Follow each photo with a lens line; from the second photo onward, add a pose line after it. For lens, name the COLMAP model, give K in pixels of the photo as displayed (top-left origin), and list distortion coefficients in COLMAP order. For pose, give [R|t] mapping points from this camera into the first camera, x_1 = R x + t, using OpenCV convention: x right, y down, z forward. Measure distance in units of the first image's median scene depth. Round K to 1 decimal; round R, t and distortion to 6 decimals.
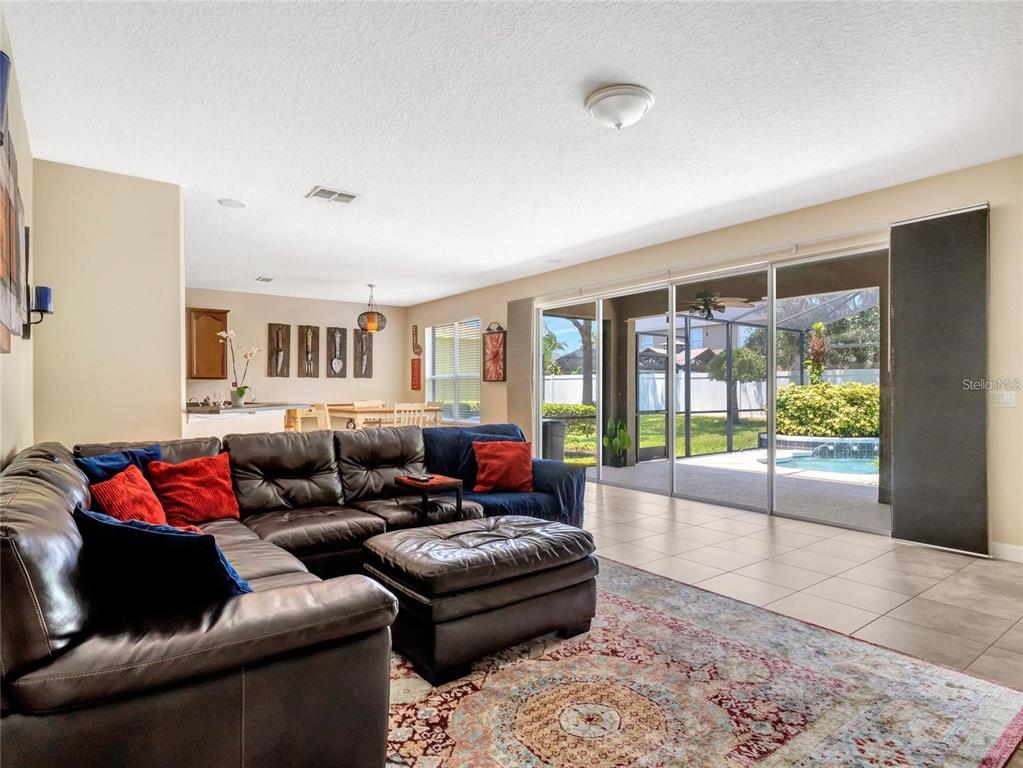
lens RADIAL K [[578.6, 0, 532.4], [0, 578.6, 389.6], [0, 0, 1]] dist [0.000899, -0.001990]
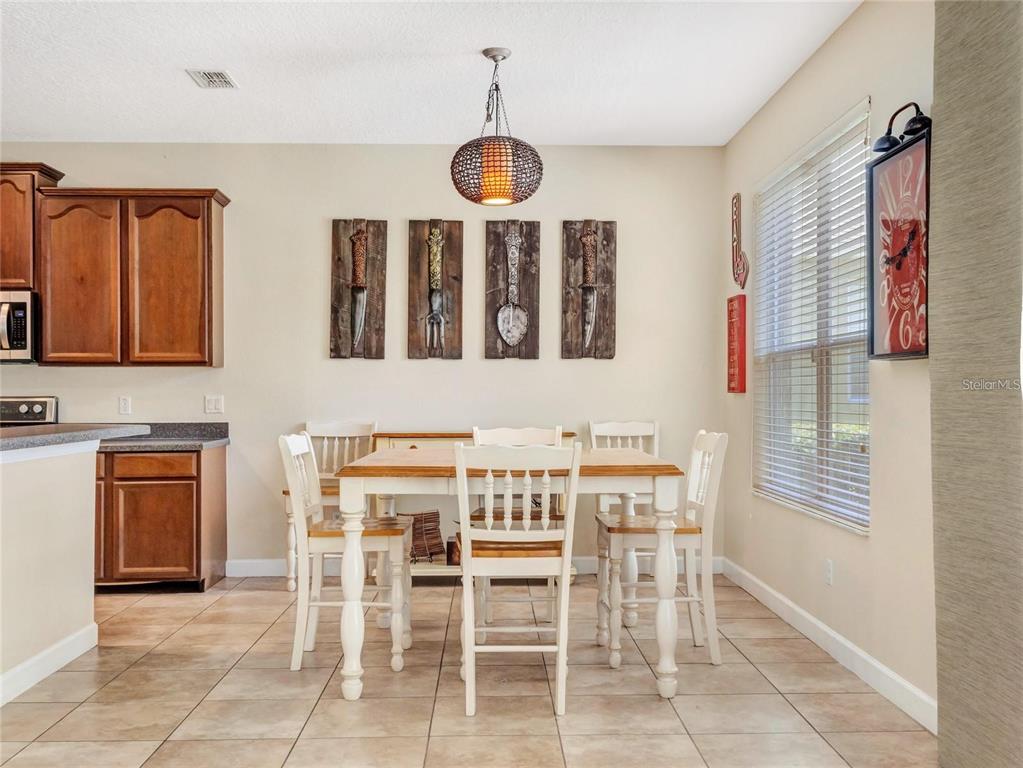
lens RADIAL K [[1046.8, 0, 511.5], [0, 1046.8, 384.0], [0, 0, 1]] dist [0.007066, 0.007463]
pose [[0.799559, -0.005858, -0.600559, 0.062310], [0.001198, 0.999966, -0.008159, 0.000759], [0.600586, 0.005804, 0.799539, 0.555709]]
